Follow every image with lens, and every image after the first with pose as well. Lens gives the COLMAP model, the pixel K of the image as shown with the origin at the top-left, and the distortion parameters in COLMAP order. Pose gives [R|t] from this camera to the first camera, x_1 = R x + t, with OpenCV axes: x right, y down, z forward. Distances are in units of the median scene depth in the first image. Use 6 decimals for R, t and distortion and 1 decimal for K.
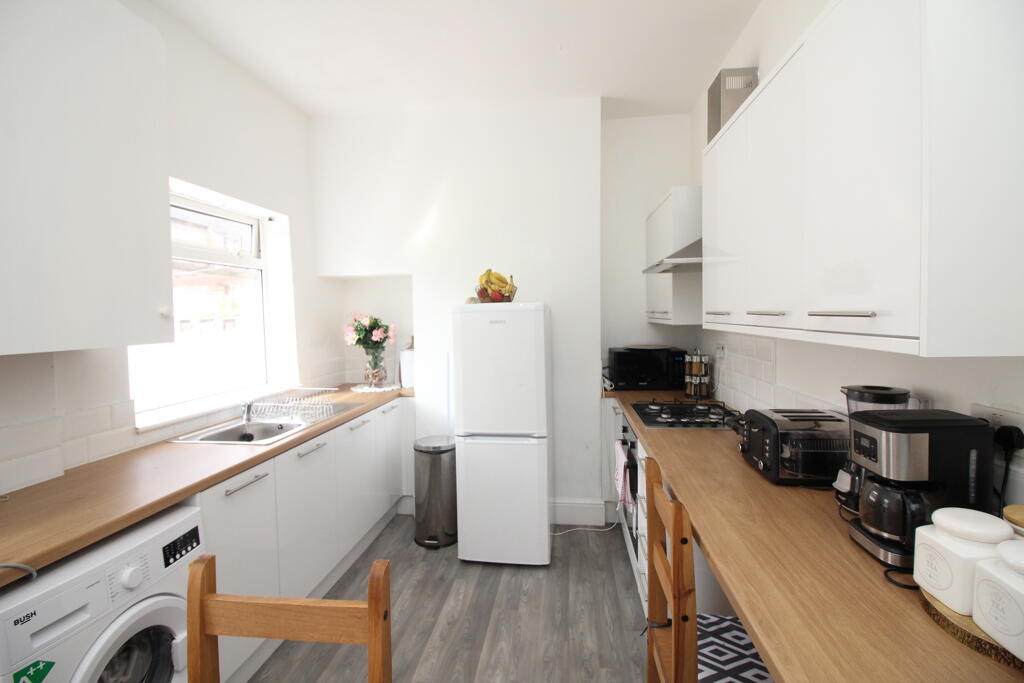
lens RADIAL K [[471.4, 0, 512.4], [0, 471.4, 338.8], [0, 0, 1]] dist [0.000399, -0.011481]
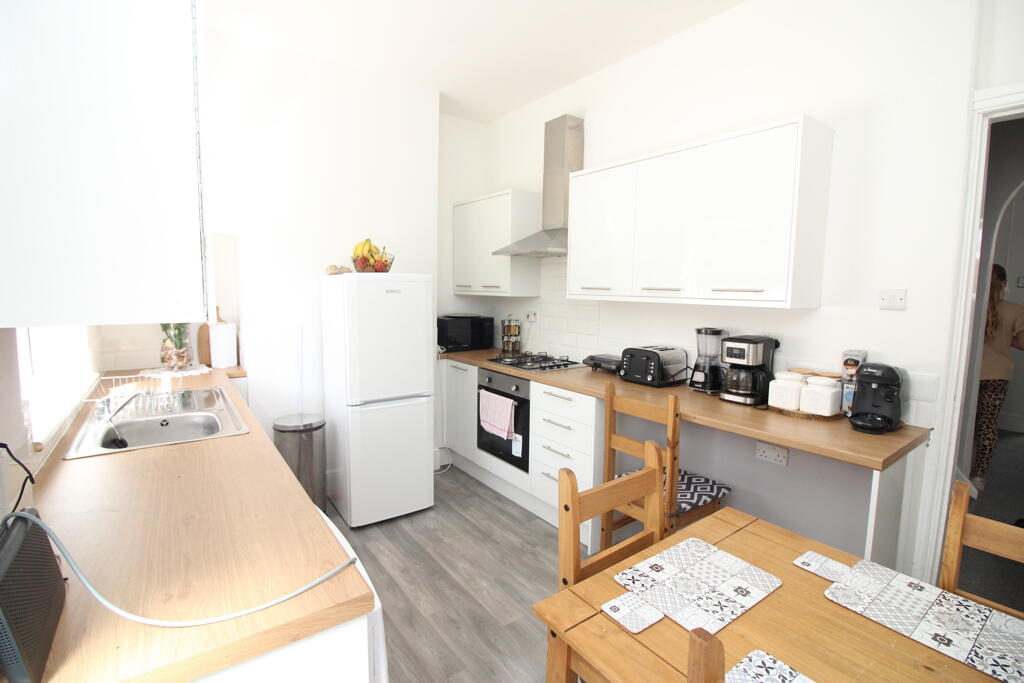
lens RADIAL K [[464.0, 0, 512.0], [0, 464.0, 341.5], [0, 0, 1]] dist [-0.000027, -0.011158]
pose [[0.727348, -0.052248, 0.684277, -0.515239], [0.010976, 0.997856, 0.064525, 0.010862], [-0.686181, -0.039422, 0.726362, 0.063467]]
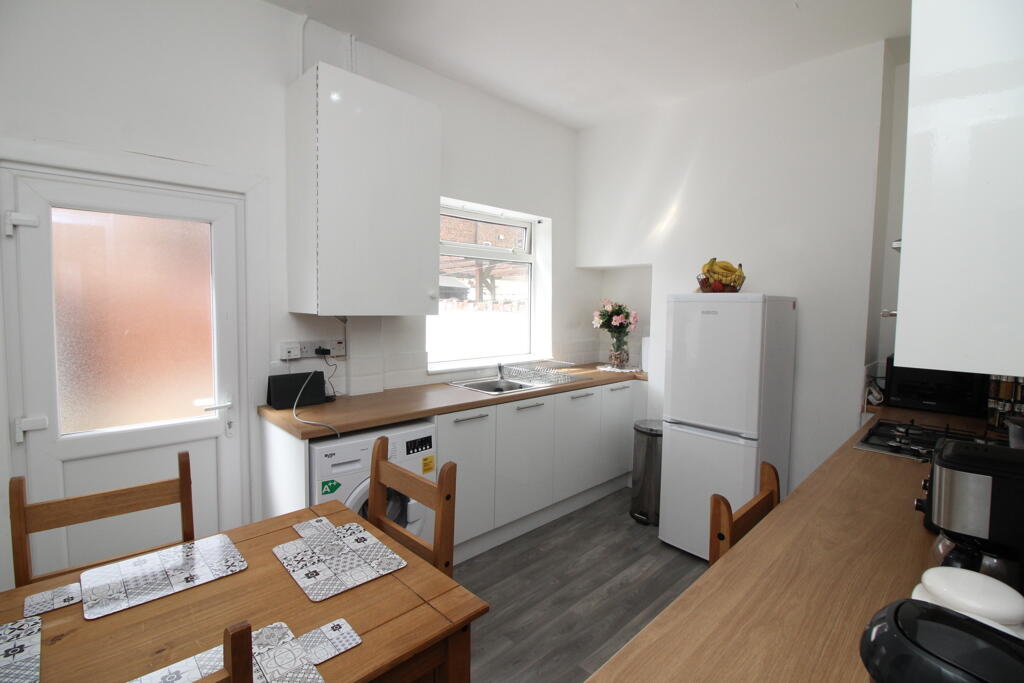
lens RADIAL K [[471.4, 0, 512.4], [0, 471.4, 338.8], [0, 0, 1]] dist [0.000399, -0.011481]
pose [[0.782475, 0.078231, -0.617748, 0.238275], [-0.063176, 0.996931, 0.046227, -0.000519], [0.619469, 0.002855, 0.785016, -0.017994]]
